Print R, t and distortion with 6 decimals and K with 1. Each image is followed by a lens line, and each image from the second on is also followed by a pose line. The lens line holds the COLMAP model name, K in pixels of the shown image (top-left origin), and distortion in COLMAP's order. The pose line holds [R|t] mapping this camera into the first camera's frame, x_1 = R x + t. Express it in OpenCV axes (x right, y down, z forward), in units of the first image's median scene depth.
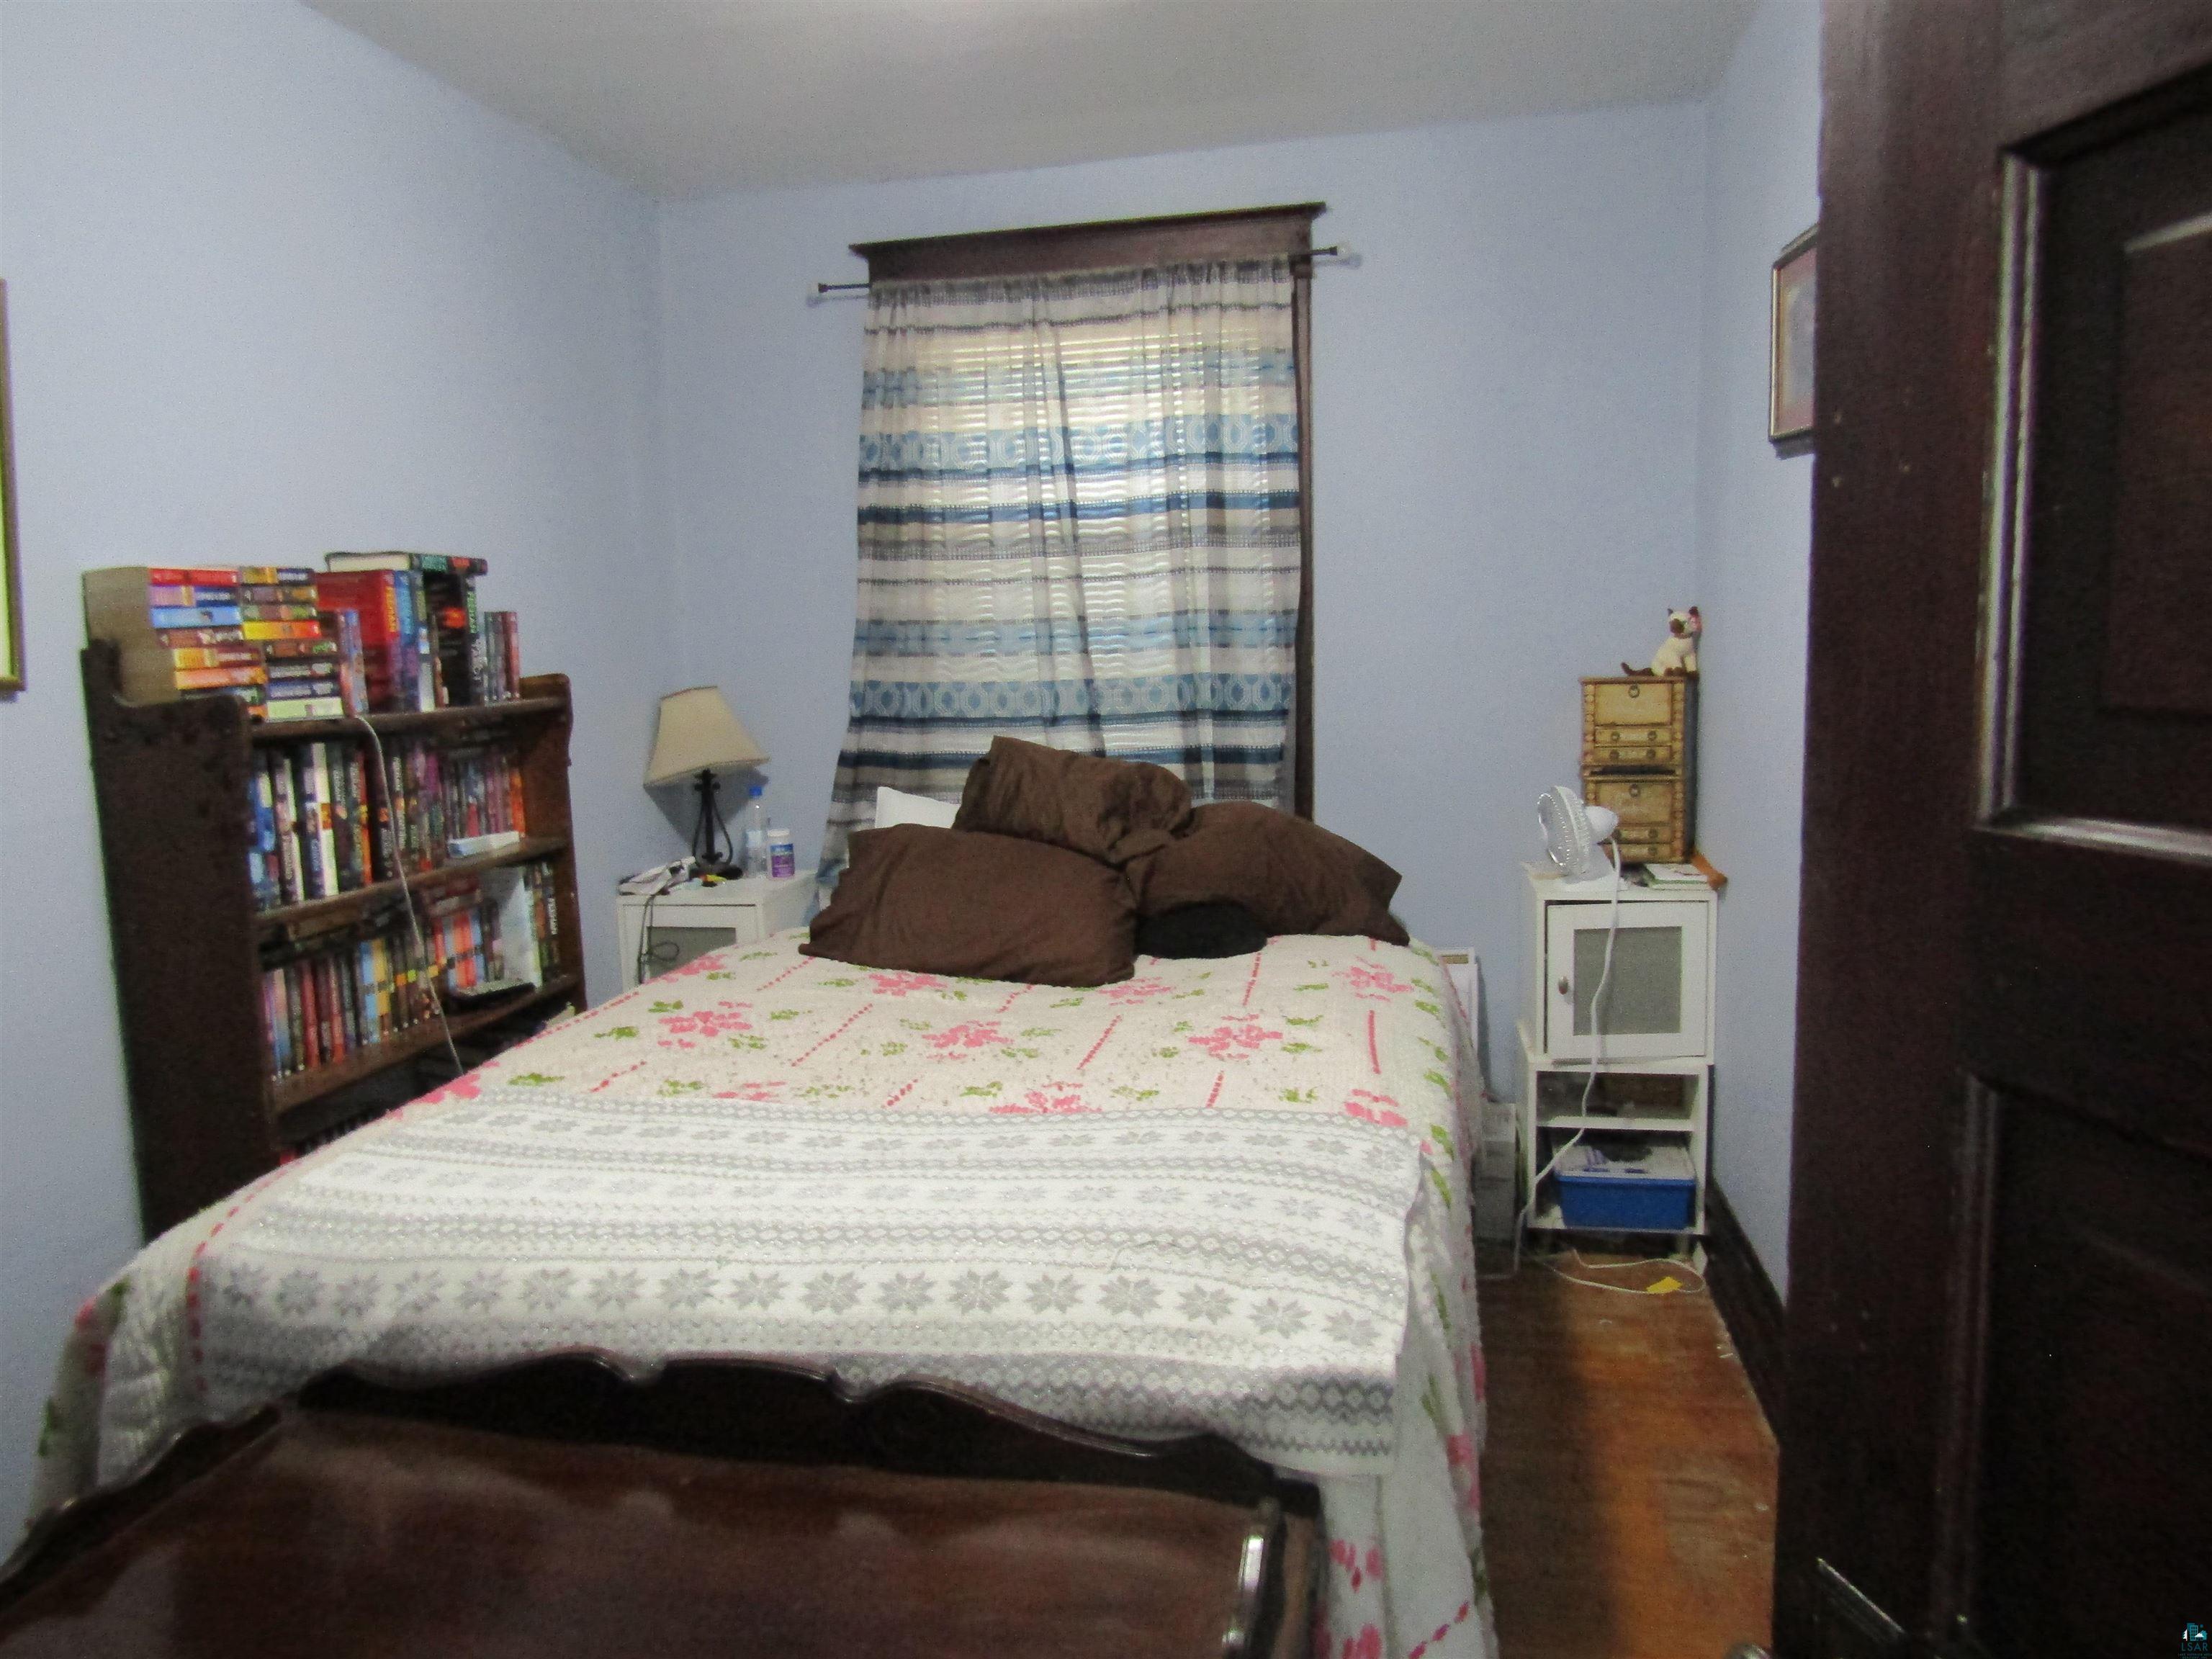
lens RADIAL K [[1607.9, 0, 1092.3], [0, 1607.9, 831.5], [0, 0, 1]] dist [0.003205, 0.003891]
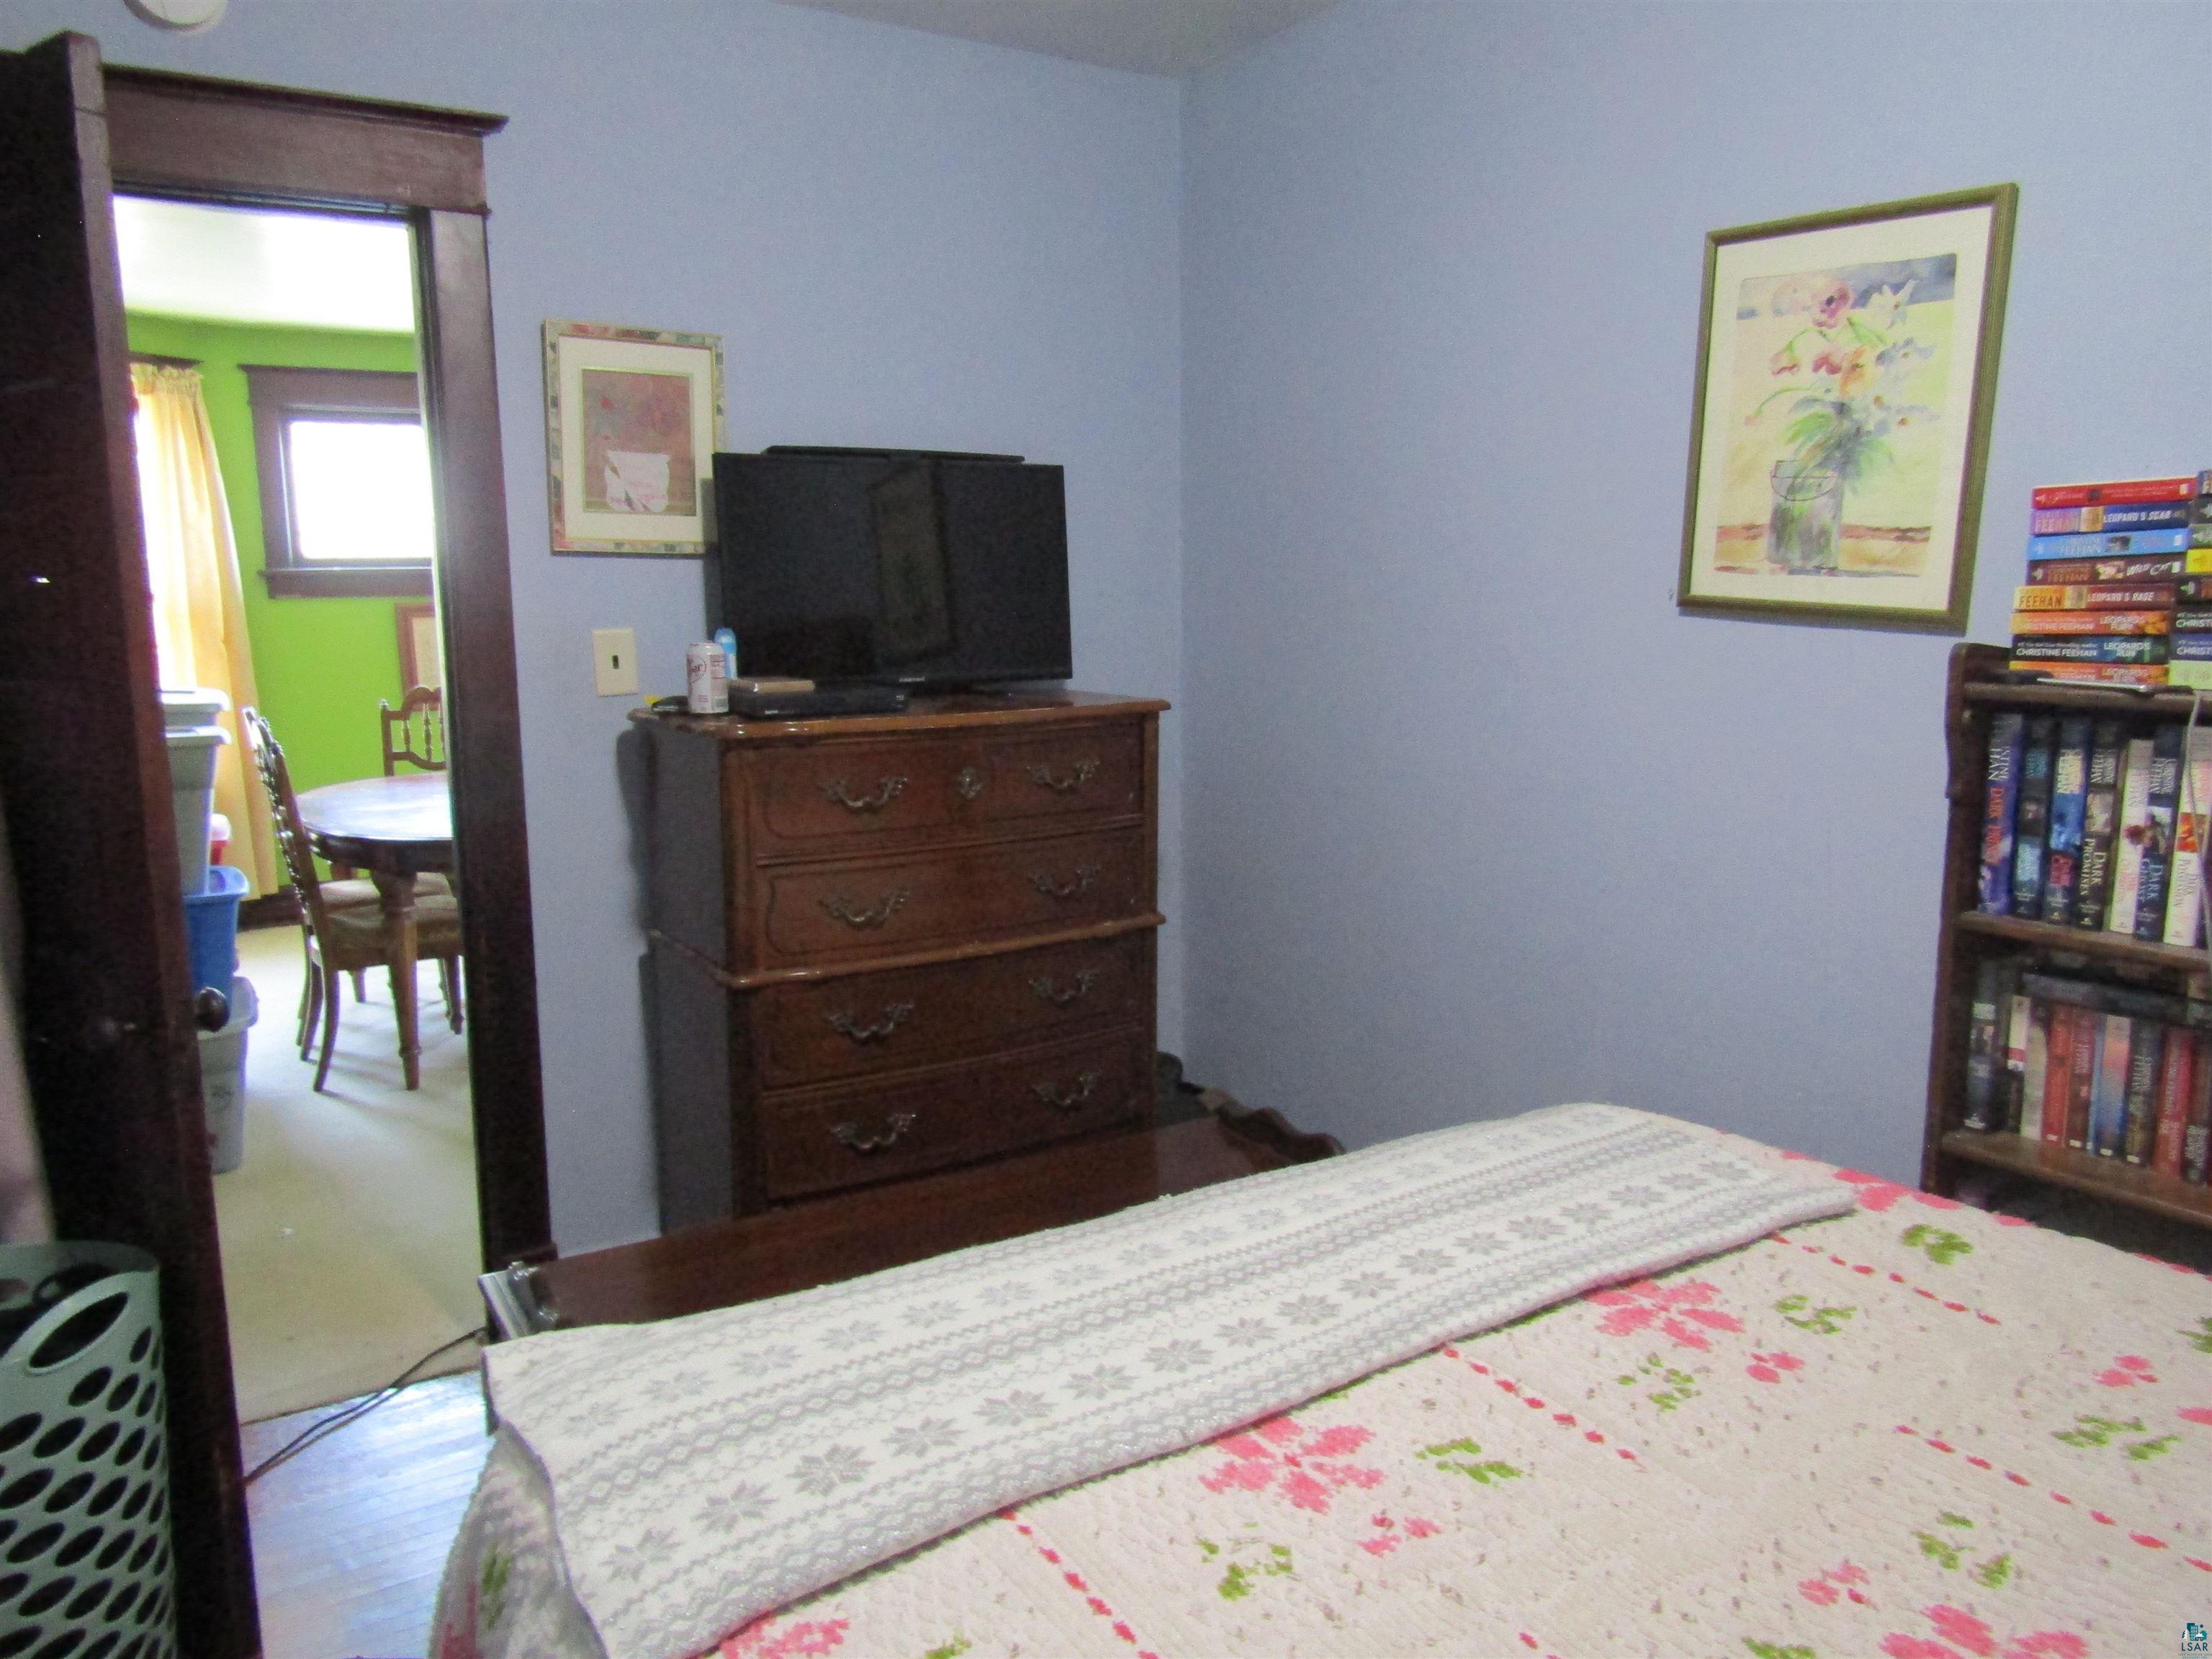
lens RADIAL K [[1607.9, 0, 1092.3], [0, 1607.9, 831.5], [0, 0, 1]] dist [0.003205, 0.003891]
pose [[-0.733098, 0.135132, -0.666564, 0.344913], [-0.054768, 0.965151, 0.255899, -0.168483], [0.677915, 0.224105, -0.700149, 1.218760]]
